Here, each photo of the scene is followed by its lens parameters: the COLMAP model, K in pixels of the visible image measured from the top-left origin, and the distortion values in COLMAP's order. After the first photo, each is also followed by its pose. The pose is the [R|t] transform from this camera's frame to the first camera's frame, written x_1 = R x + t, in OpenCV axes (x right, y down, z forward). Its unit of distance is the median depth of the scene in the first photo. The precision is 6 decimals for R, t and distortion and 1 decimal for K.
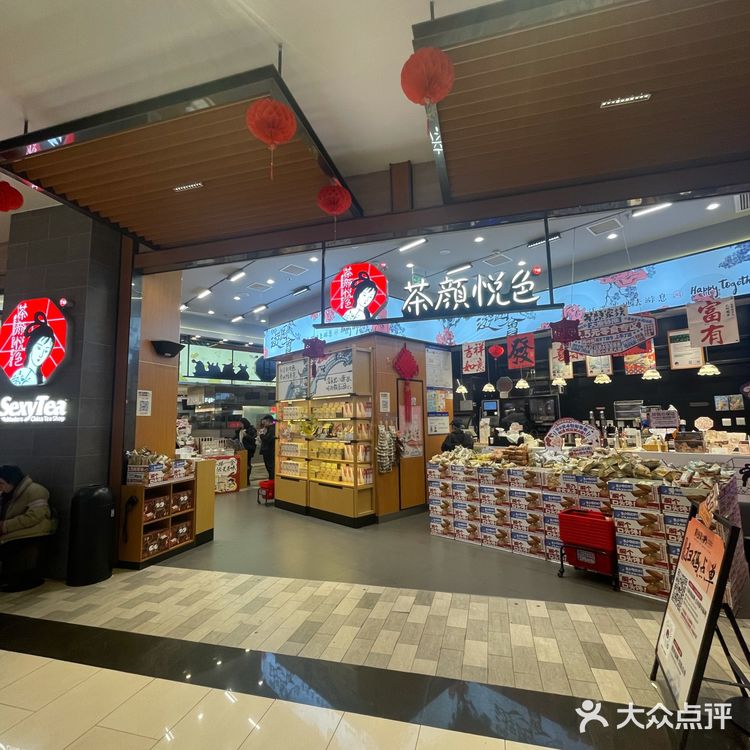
lens RADIAL K [[405.8, 0, 375.0], [0, 405.8, 375.0], [0, 0, 1]] dist [0.000110, 0.000816]
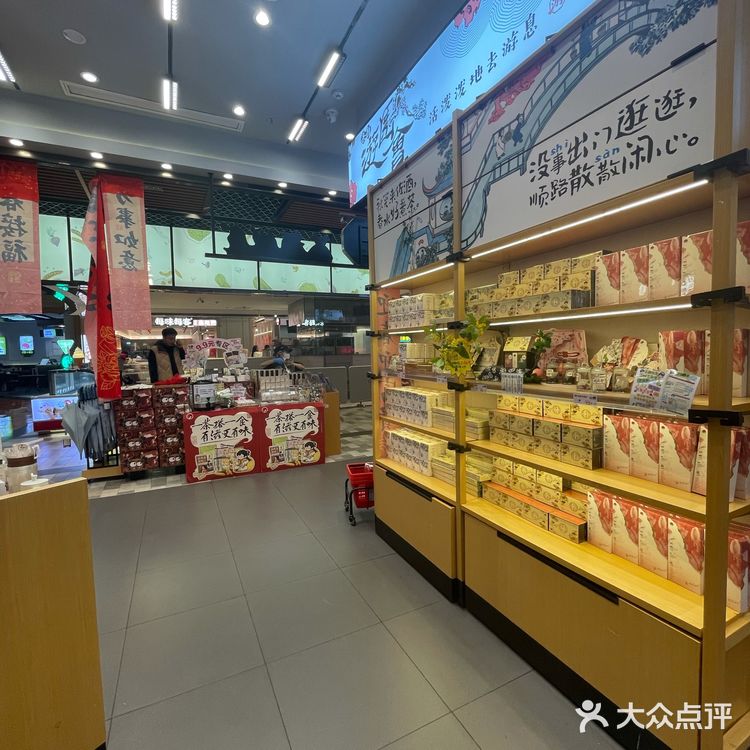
lens RADIAL K [[405.8, 0, 375.0], [0, 405.8, 375.0], [0, 0, 1]] dist [0.000110, 0.000816]
pose [[0.953927, 0.013932, -0.299715, -0.138559], [0.039873, 0.984175, 0.172656, 0.096868], [0.297377, -0.176652, 0.938275, 0.719997]]
